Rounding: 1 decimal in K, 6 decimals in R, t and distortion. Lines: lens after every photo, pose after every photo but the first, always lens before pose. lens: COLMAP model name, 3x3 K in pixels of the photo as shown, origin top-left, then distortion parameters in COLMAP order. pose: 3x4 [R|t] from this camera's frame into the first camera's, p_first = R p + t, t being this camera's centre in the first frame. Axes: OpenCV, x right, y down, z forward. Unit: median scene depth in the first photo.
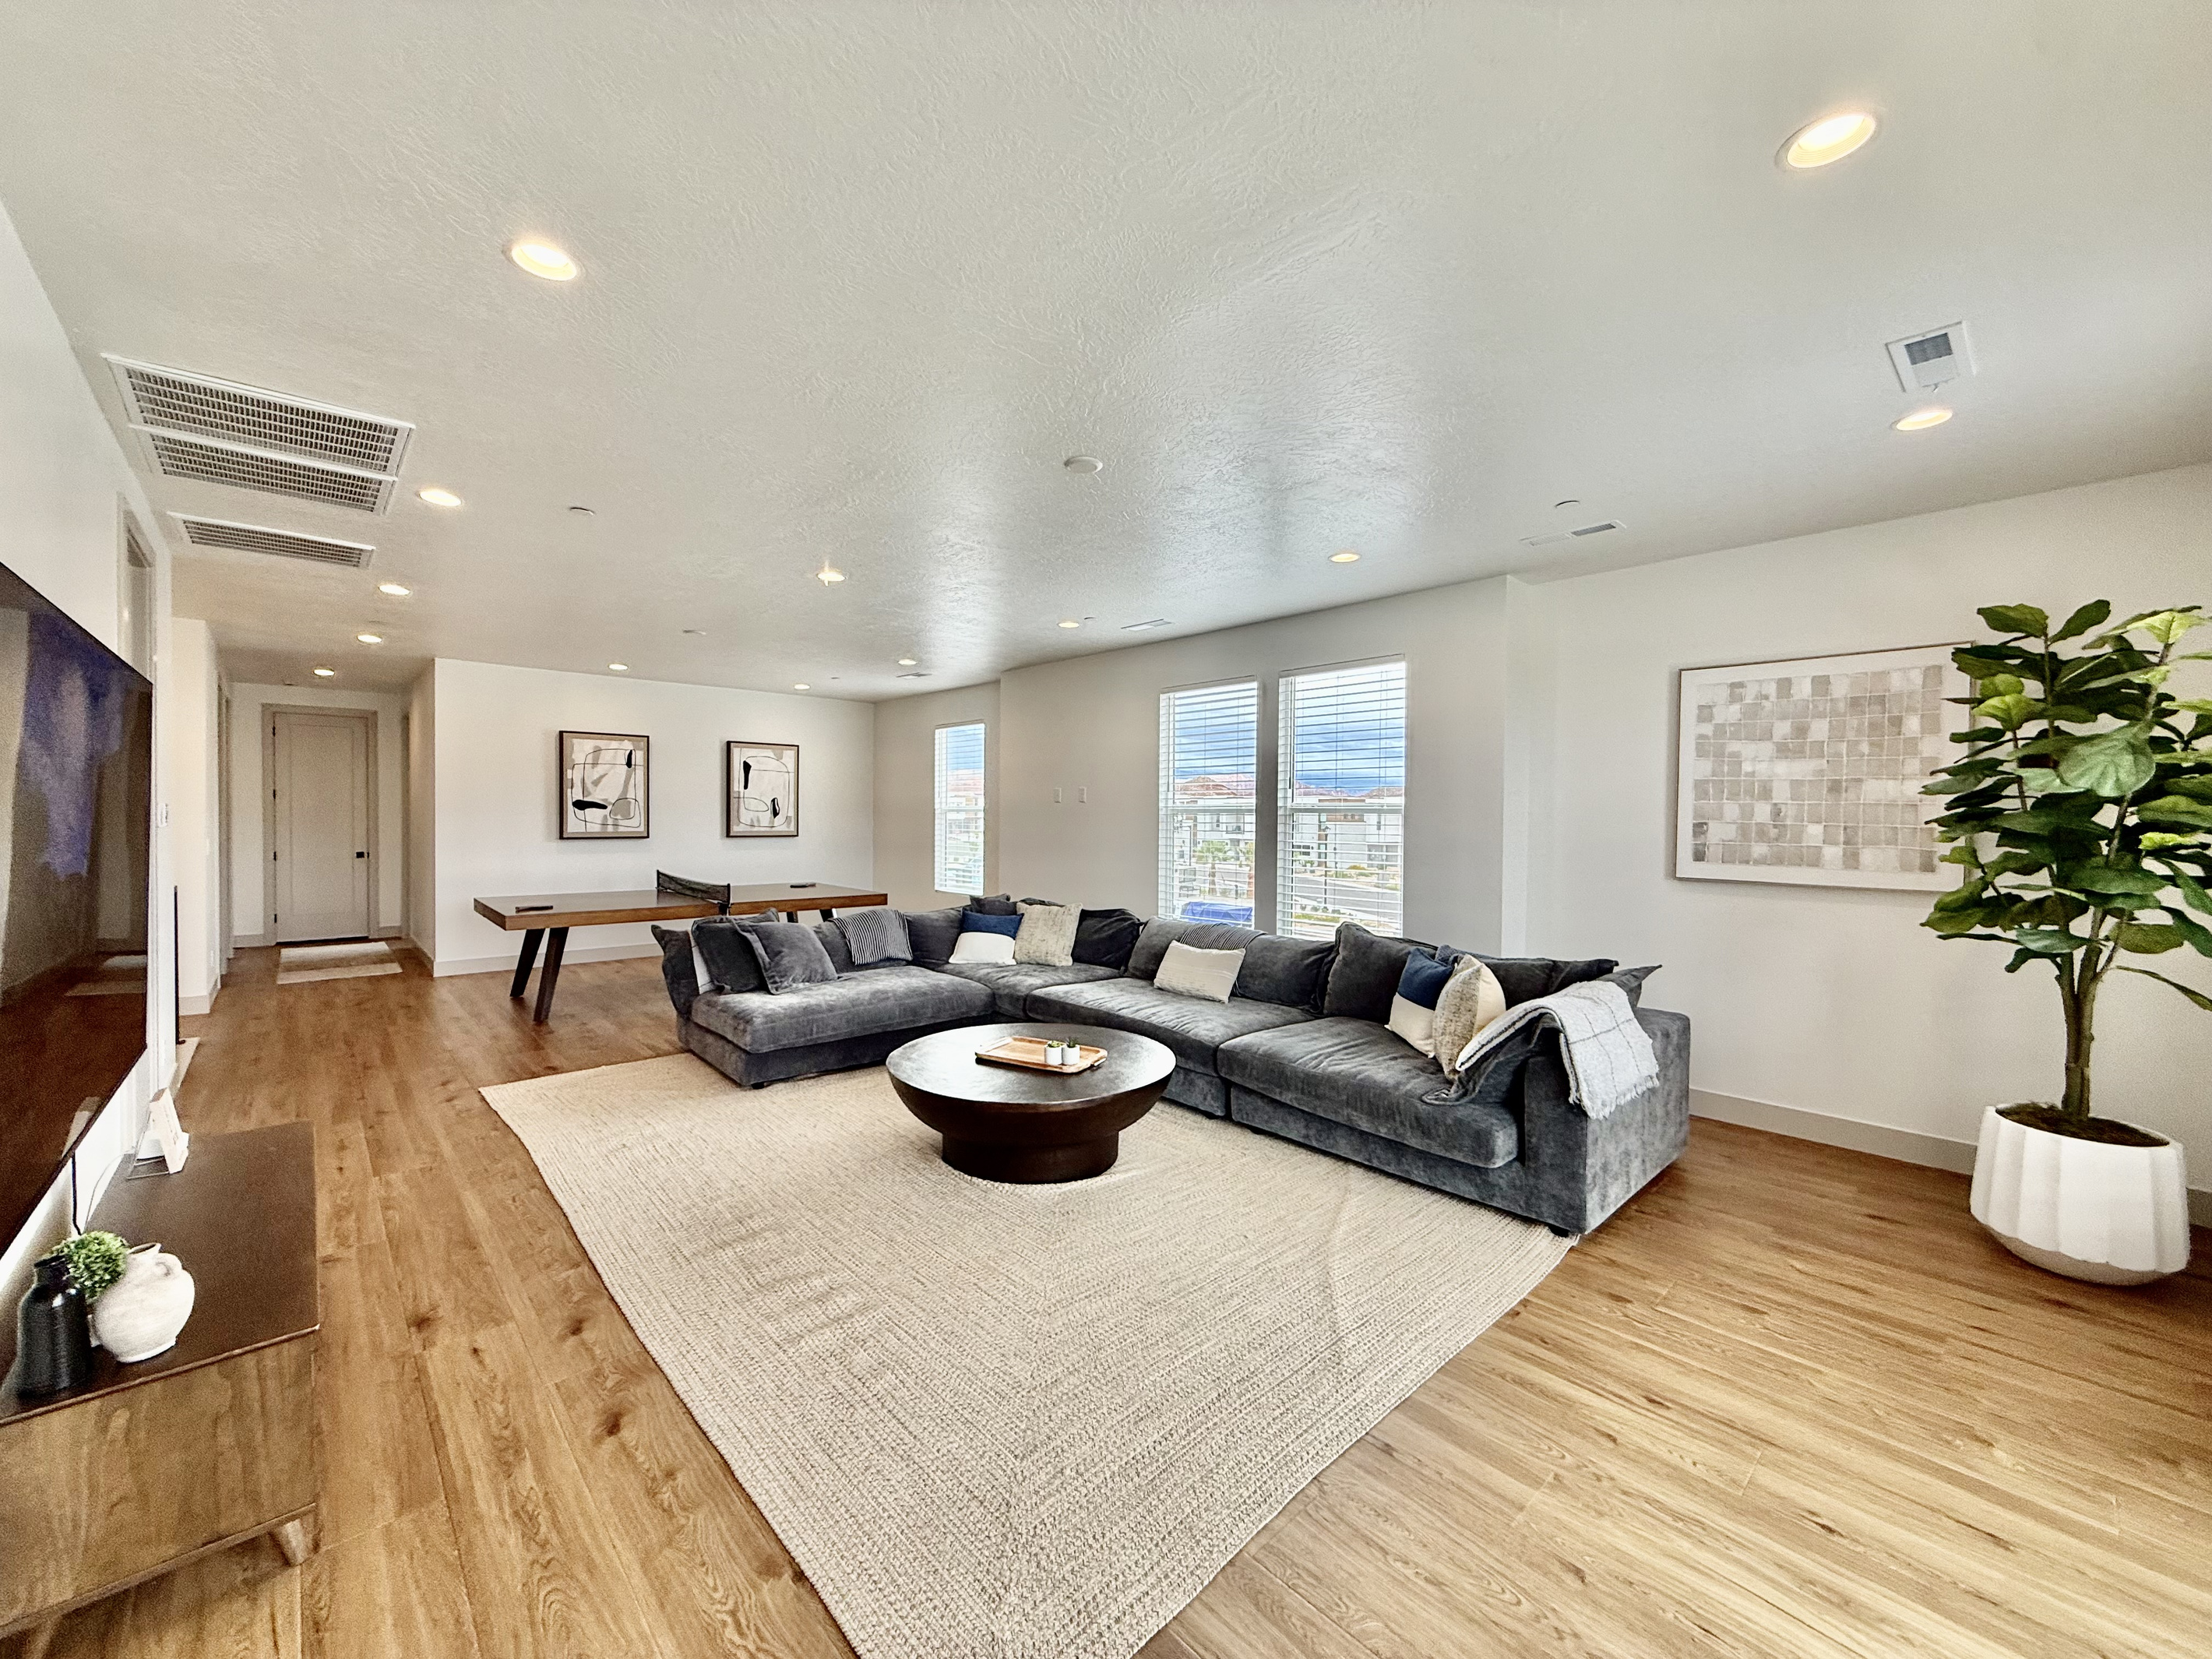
lens RADIAL K [[877.3, 0, 1097.2], [0, 877.3, 829.0], [0, 0, 1]] dist [-0.002666, -0.000144]
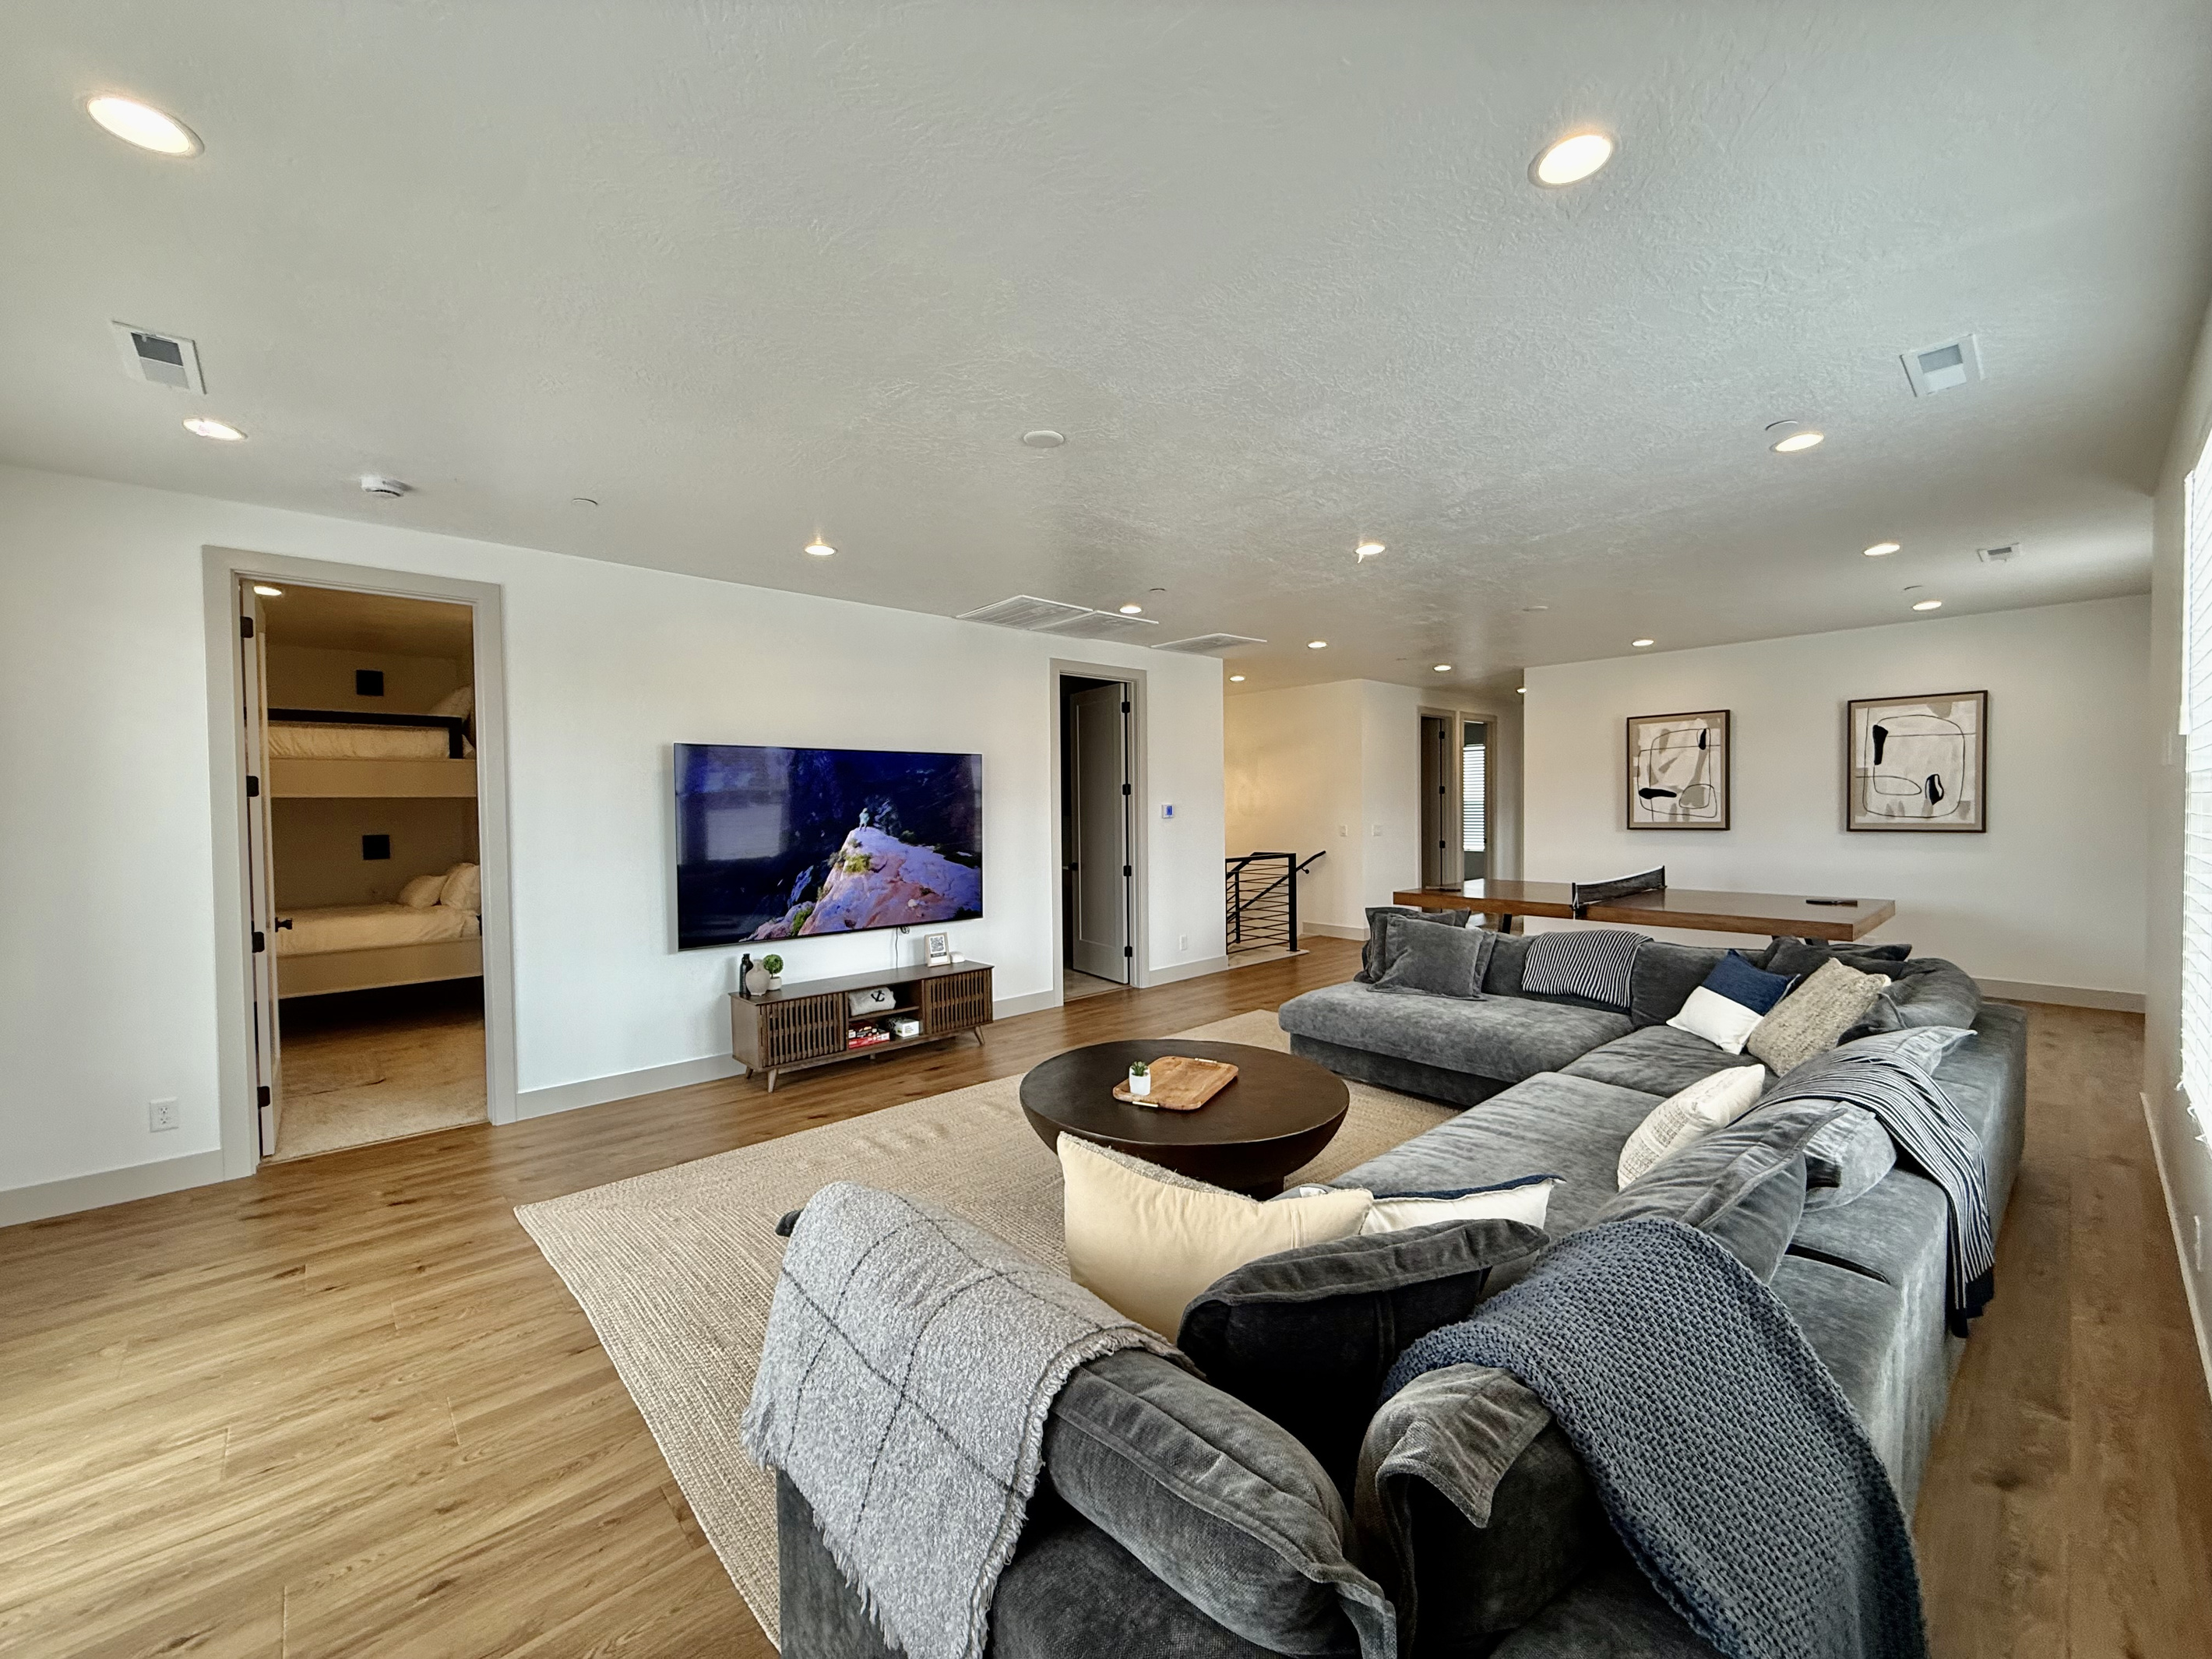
lens RADIAL K [[877.3, 0, 1097.2], [0, 877.3, 829.0], [0, 0, 1]] dist [-0.002666, -0.000144]
pose [[-0.004920, 0.018003, -0.999826, 0.360766], [-0.000967, 0.999837, 0.018008, -0.005547], [0.999987, 0.001056, -0.004902, 0.410659]]
